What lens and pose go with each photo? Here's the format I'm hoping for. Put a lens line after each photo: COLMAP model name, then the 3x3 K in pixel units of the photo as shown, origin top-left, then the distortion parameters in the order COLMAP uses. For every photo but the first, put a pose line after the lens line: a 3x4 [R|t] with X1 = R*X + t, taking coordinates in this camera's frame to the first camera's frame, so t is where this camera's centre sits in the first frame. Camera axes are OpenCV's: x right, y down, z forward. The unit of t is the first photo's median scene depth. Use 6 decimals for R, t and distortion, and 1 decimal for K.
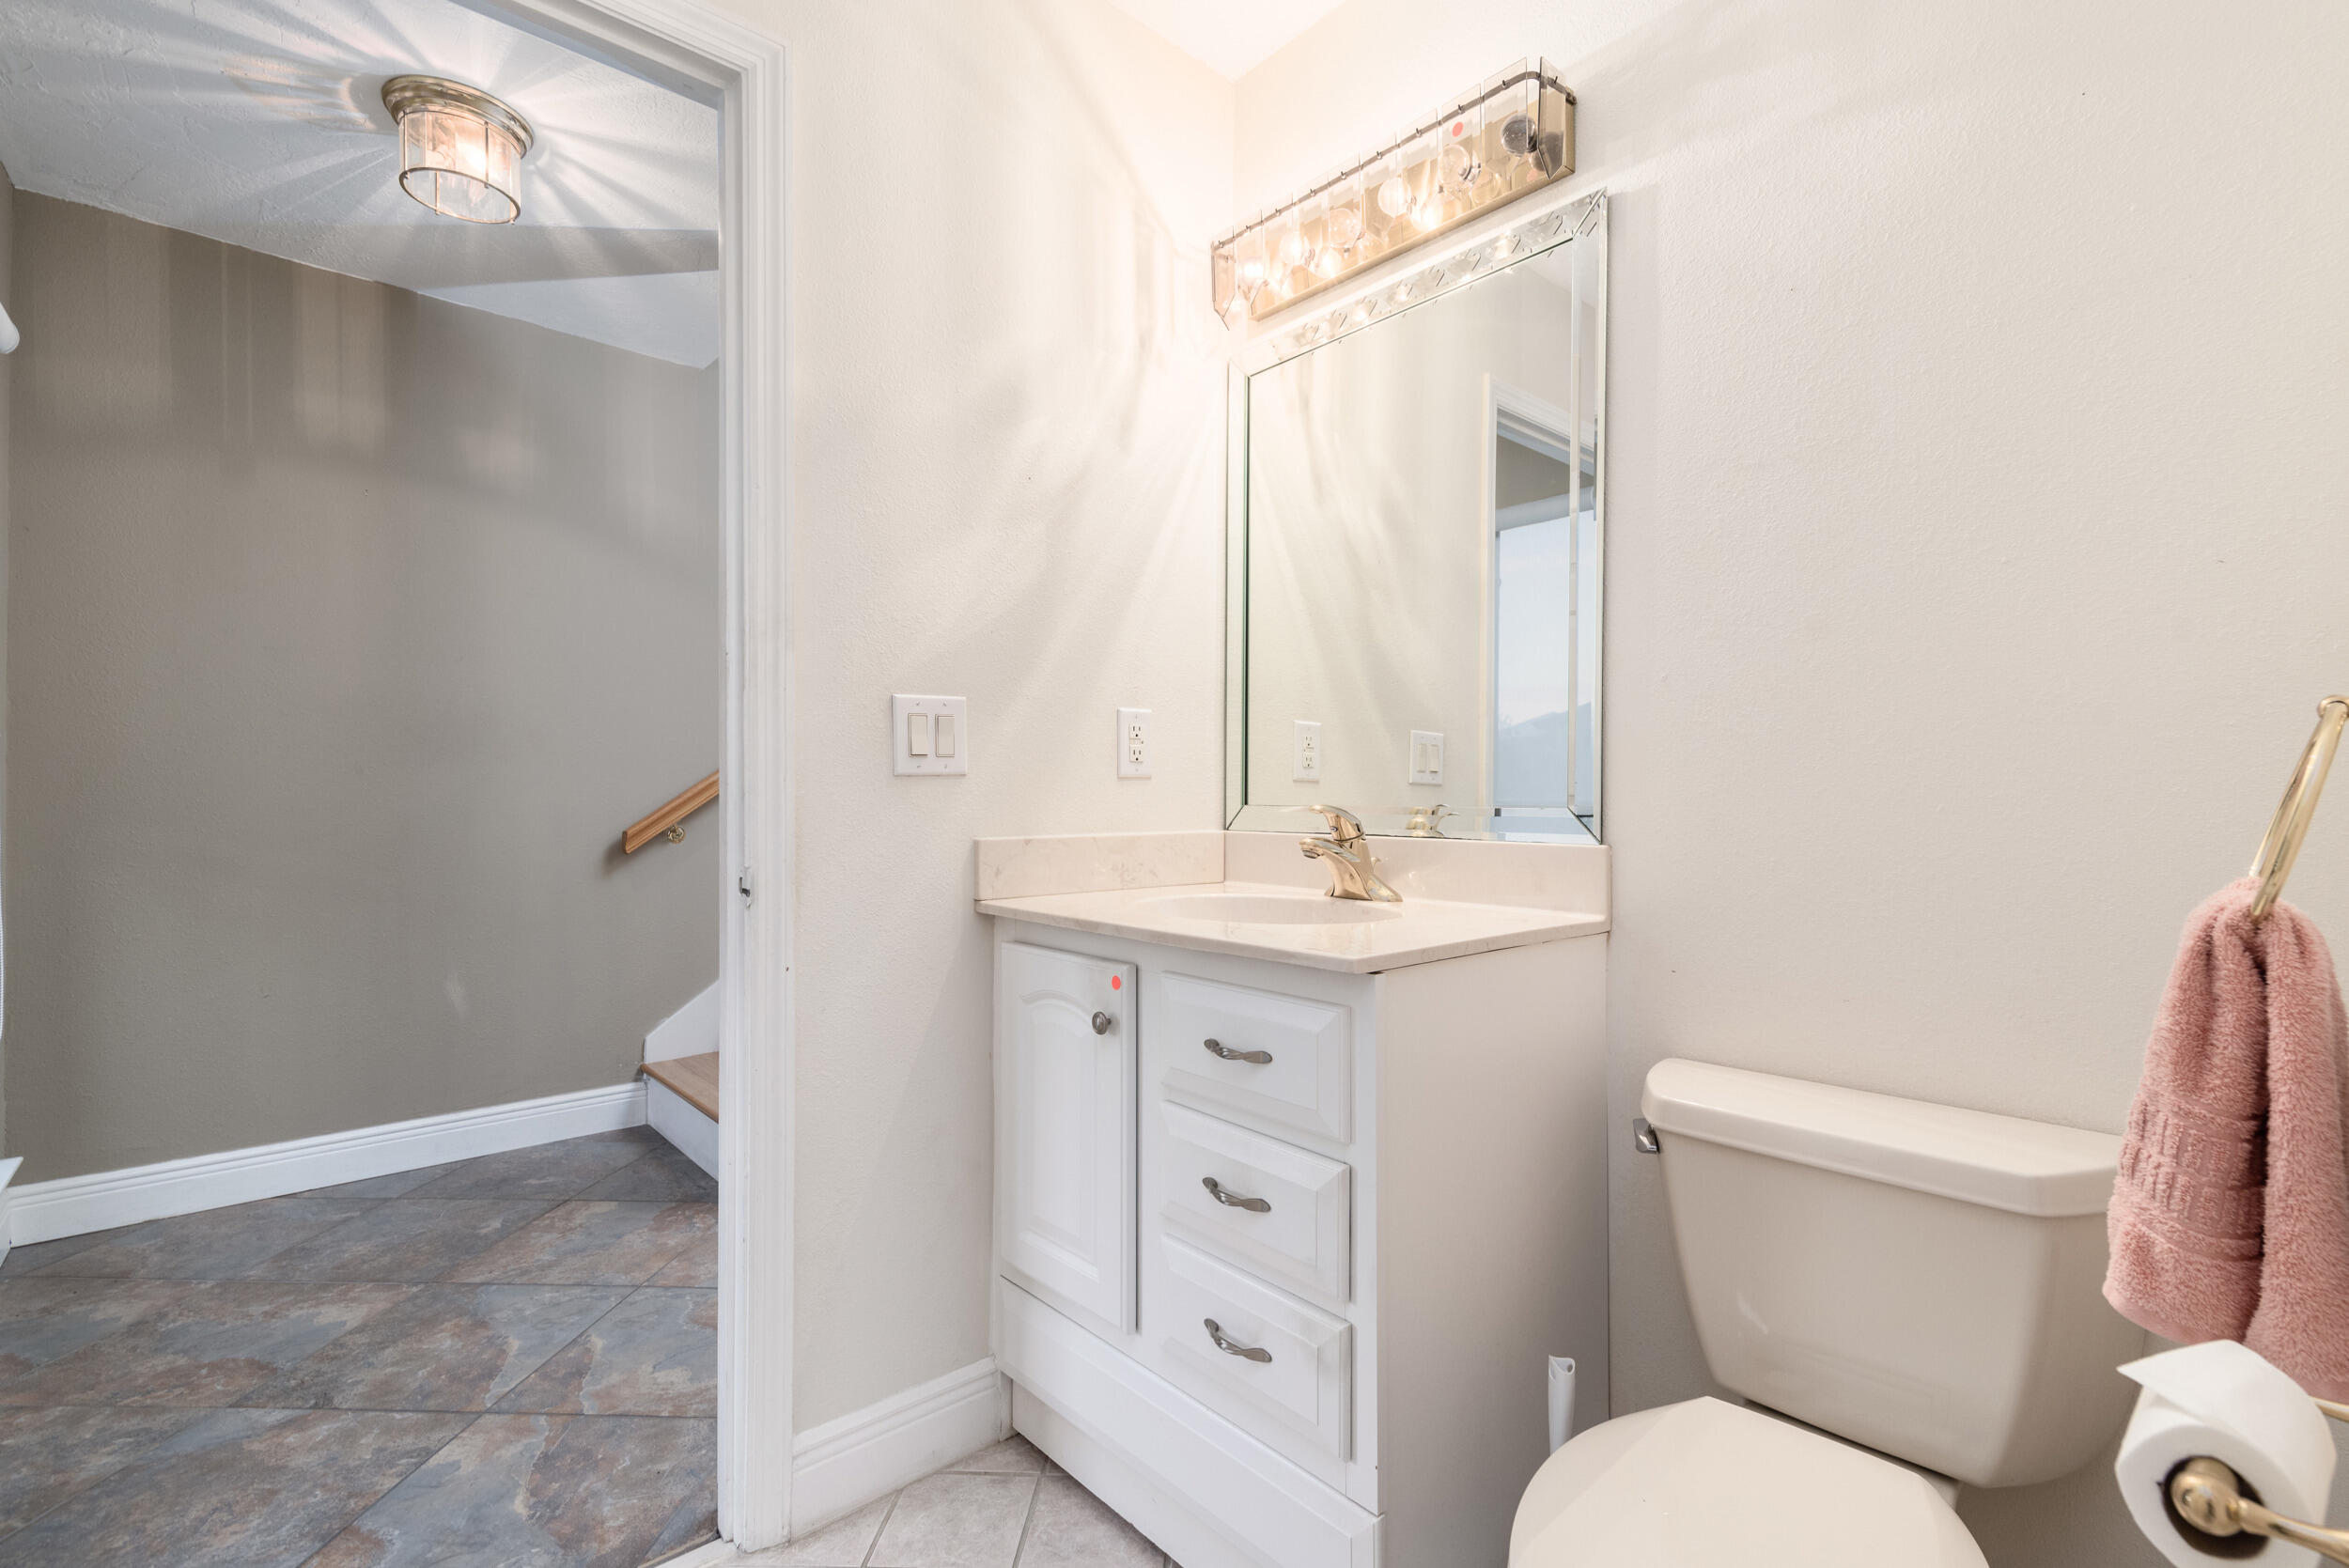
lens RADIAL K [[1058.9, 0, 1179.5], [0, 1058.9, 788.4], [0, 0, 1]] dist [0.014889, -0.000998]
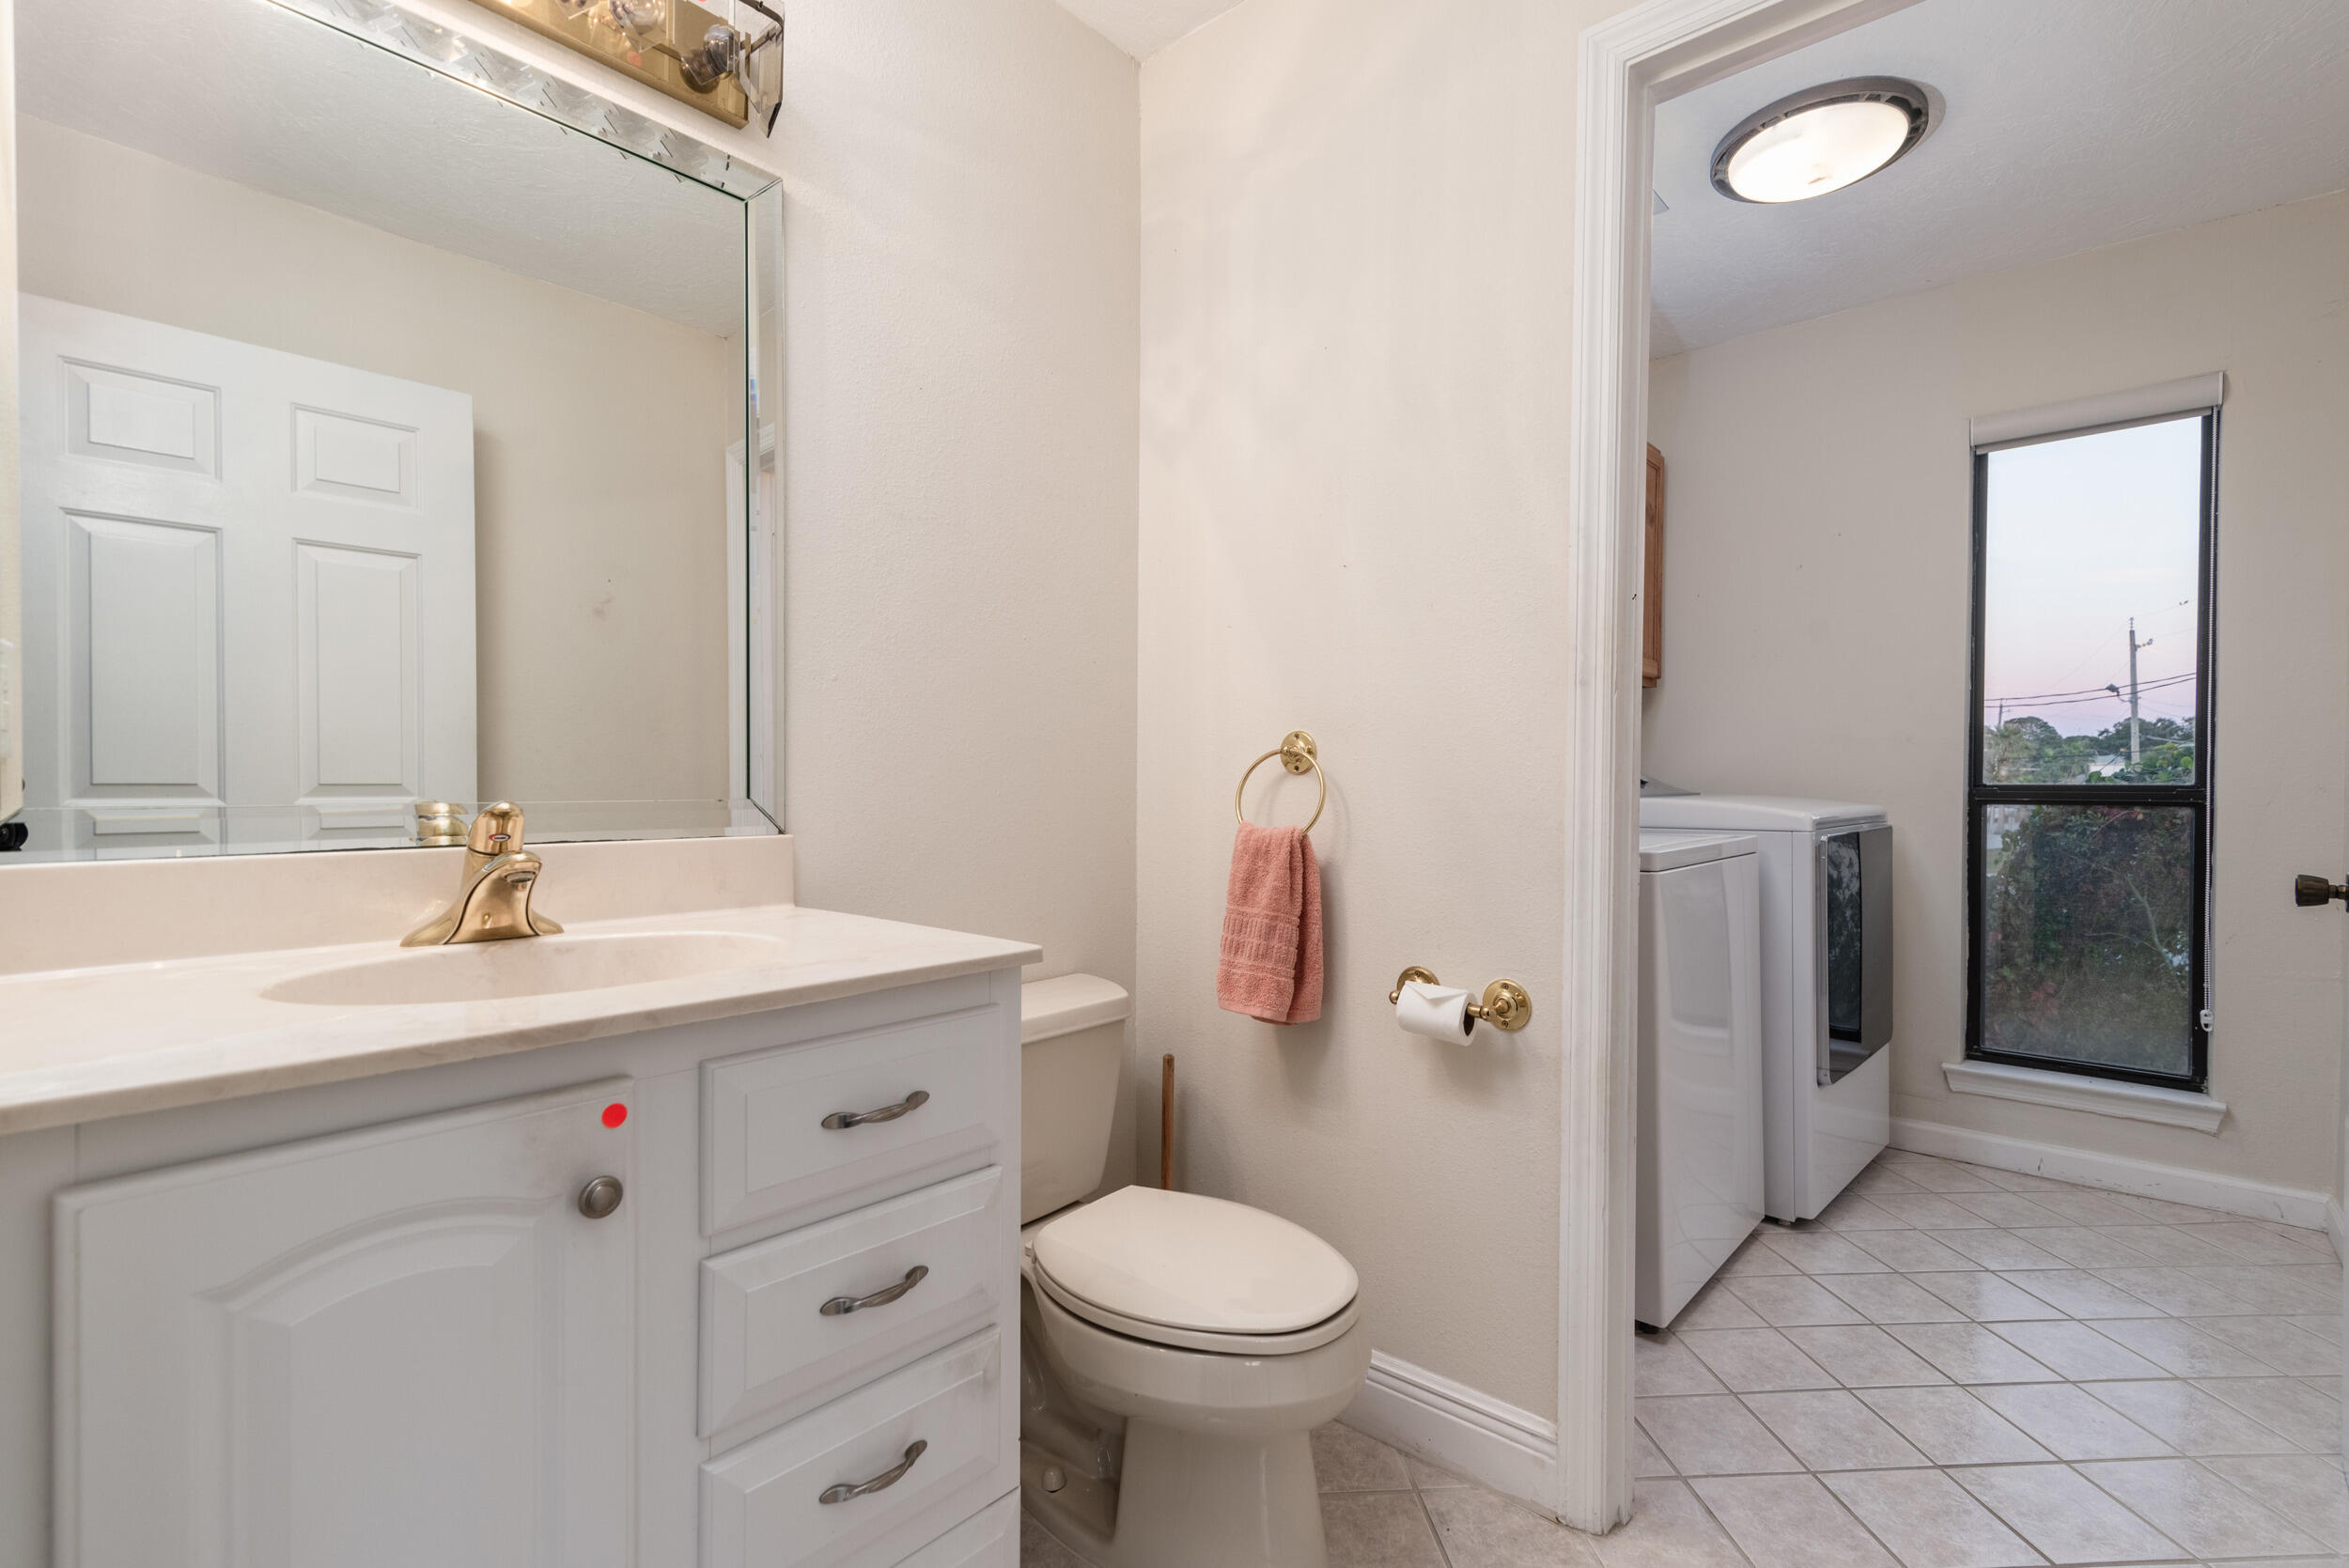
lens RADIAL K [[1058.9, 0, 1175.0], [0, 1058.9, 789.5], [0, 0, 1]] dist [0.014889, -0.000998]
pose [[-0.131535, -0.002648, 0.991308, -0.849345], [-0.004348, 0.999988, 0.002094, 0.005377], [-0.991302, -0.004034, -0.131545, 0.980279]]
